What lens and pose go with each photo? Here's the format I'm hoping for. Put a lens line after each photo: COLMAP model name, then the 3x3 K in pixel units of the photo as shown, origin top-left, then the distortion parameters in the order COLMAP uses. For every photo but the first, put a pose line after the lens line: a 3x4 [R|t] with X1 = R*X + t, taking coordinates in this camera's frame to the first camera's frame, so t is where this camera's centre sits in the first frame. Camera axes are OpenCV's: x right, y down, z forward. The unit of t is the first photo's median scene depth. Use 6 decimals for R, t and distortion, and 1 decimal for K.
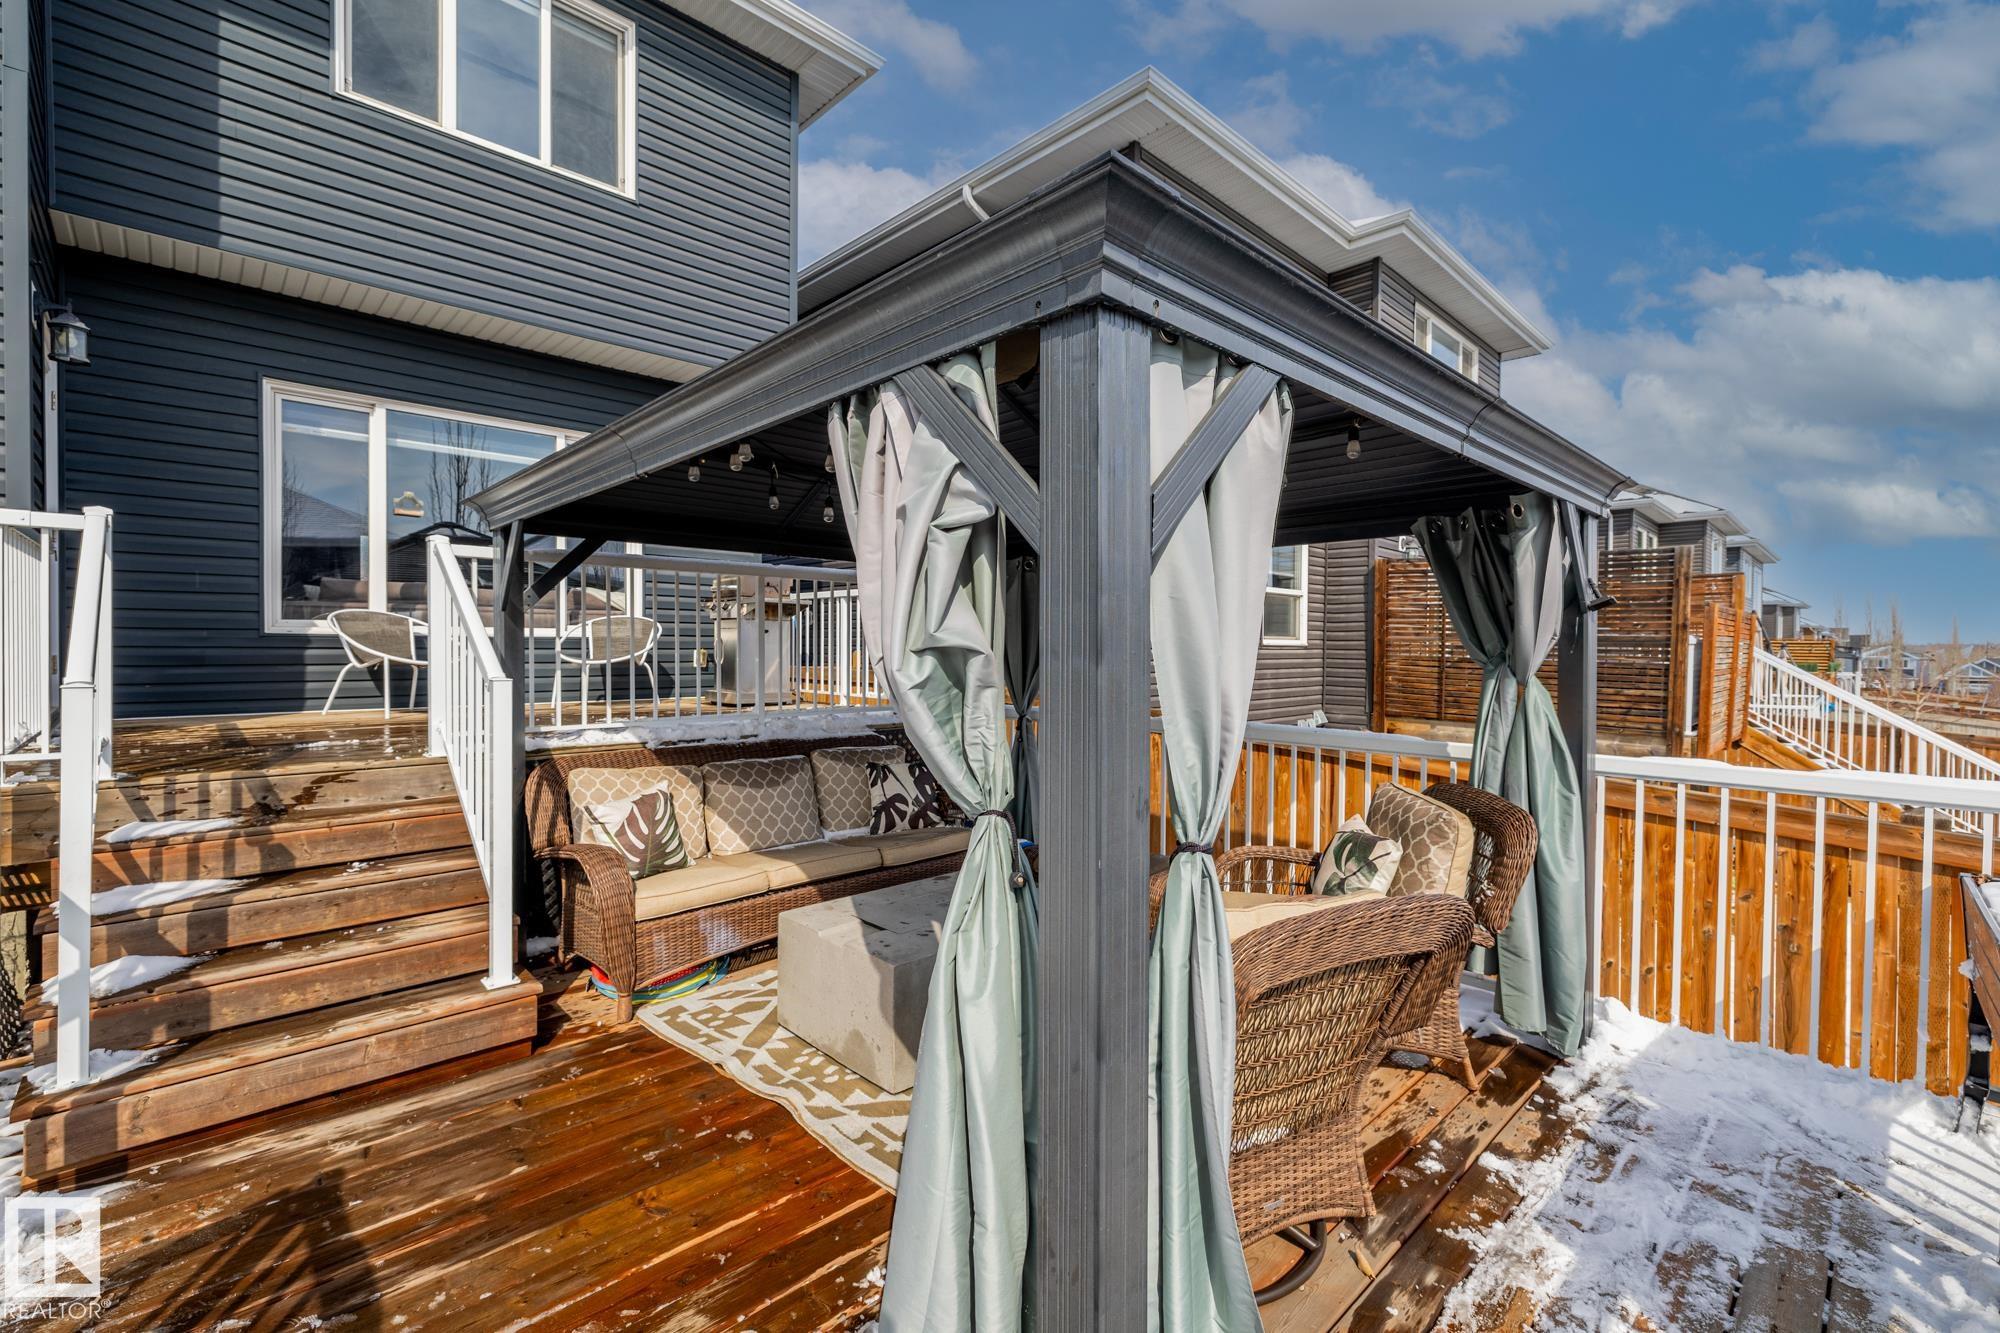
lens RADIAL K [[854.0, 0, 1000.7], [0, 854.0, 653.4], [0, 0, 1]] dist [0.000409, -0.000985]
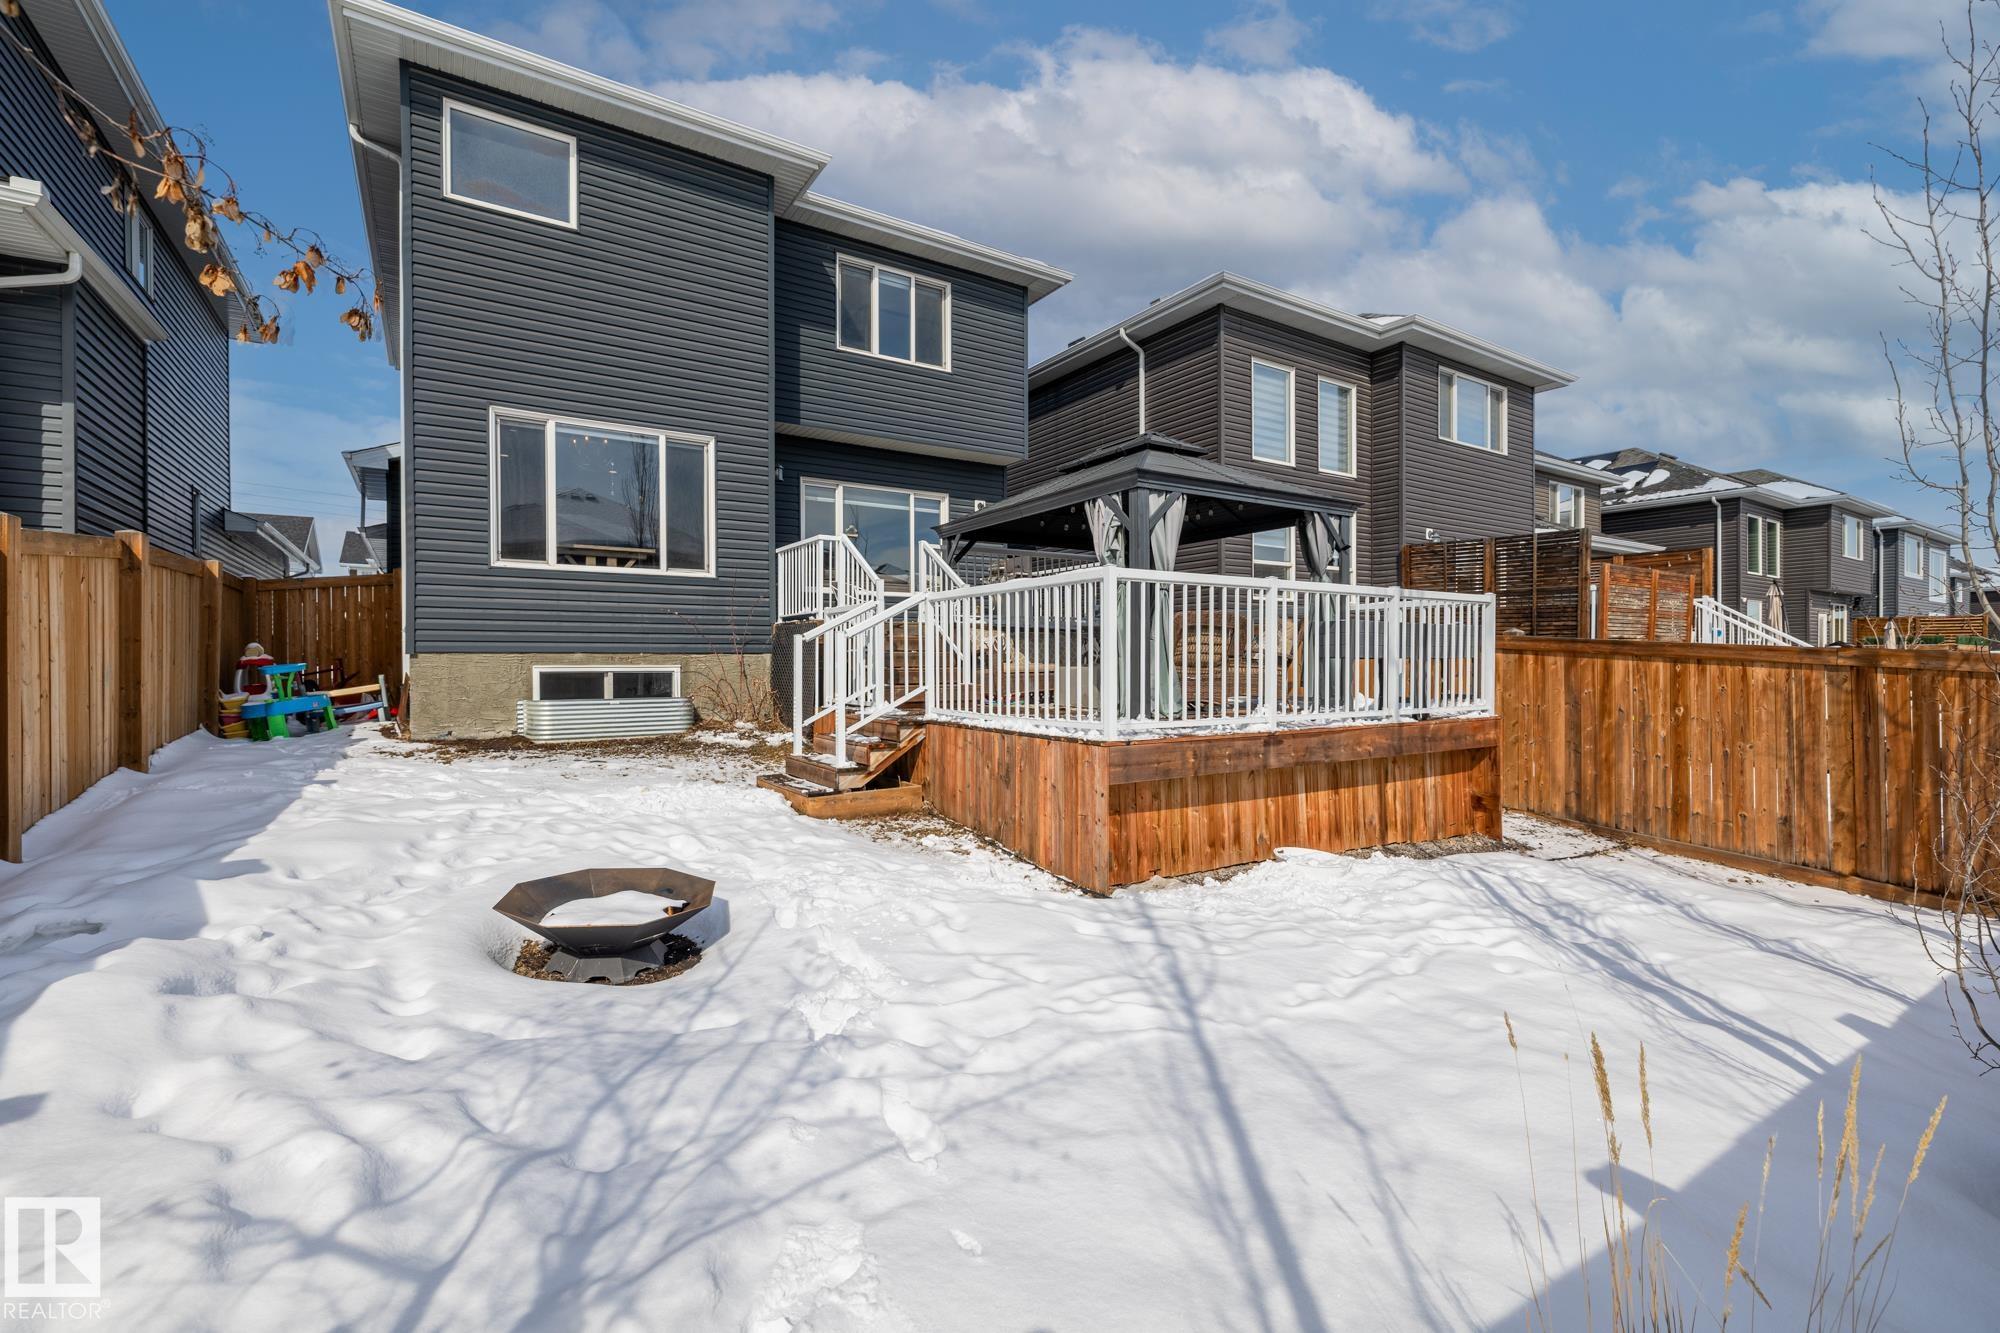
lens RADIAL K [[854.0, 0, 1003.8], [0, 854.0, 677.3], [0, 0, 1]] dist [0.000409, -0.000985]
pose [[0.982251, -0.006801, -0.187446, 0.064689], [0.008720, 0.999918, 0.009417, 0.179367], [0.187367, -0.010884, 0.982230, -1.066021]]
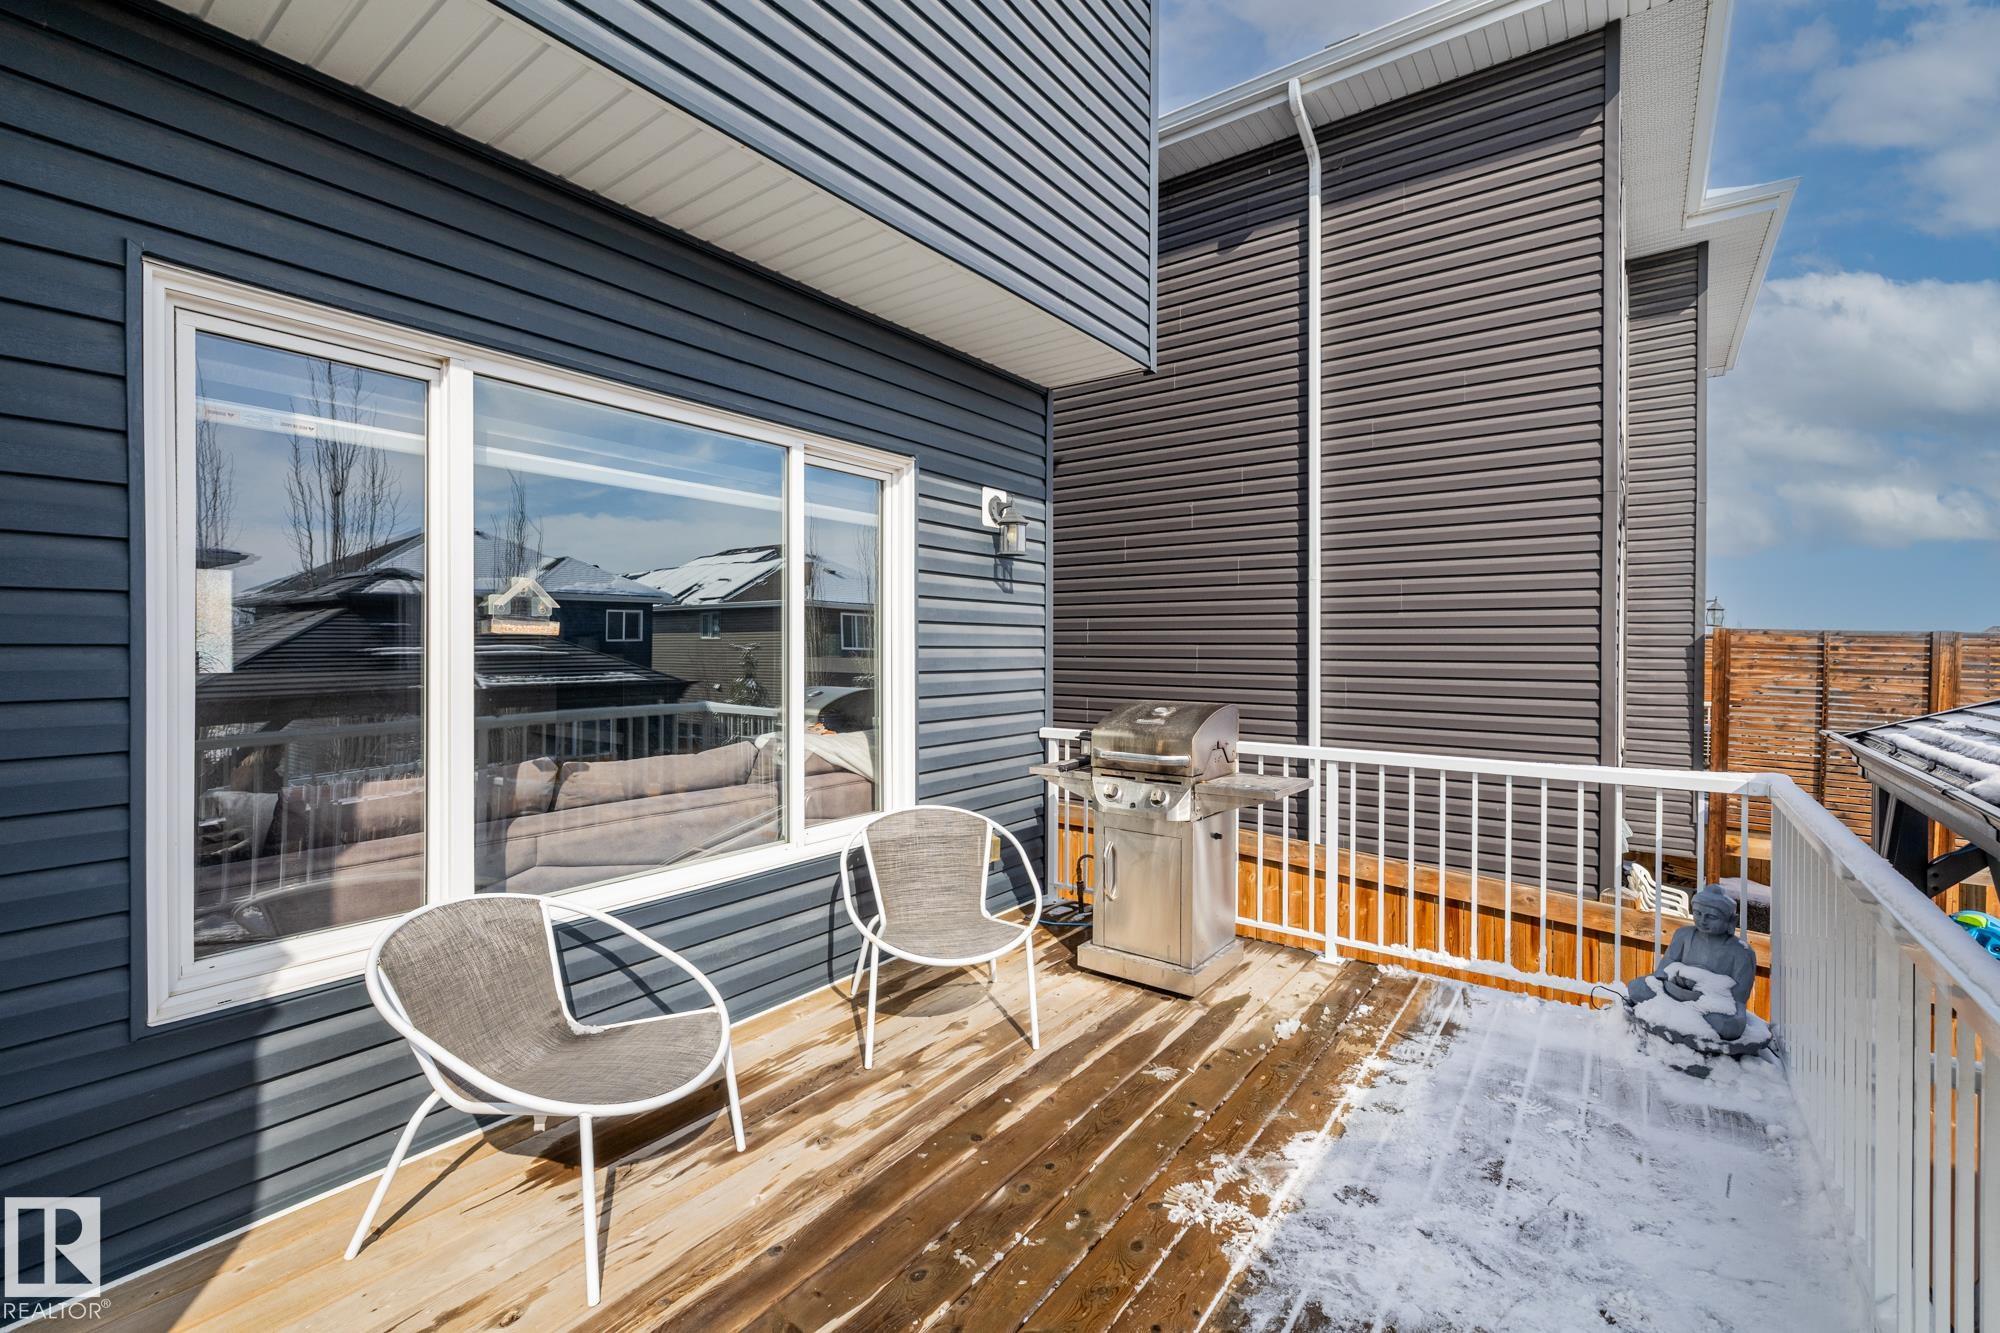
lens RADIAL K [[854.0, 0, 1002.8], [0, 854.0, 646.3], [0, 0, 1]] dist [0.000409, -0.000985]
pose [[0.984781, 0.003201, 0.173770, -0.582826], [-0.003768, 0.999989, 0.002935, -0.171863], [-0.173758, -0.003545, 0.984782, 0.604396]]
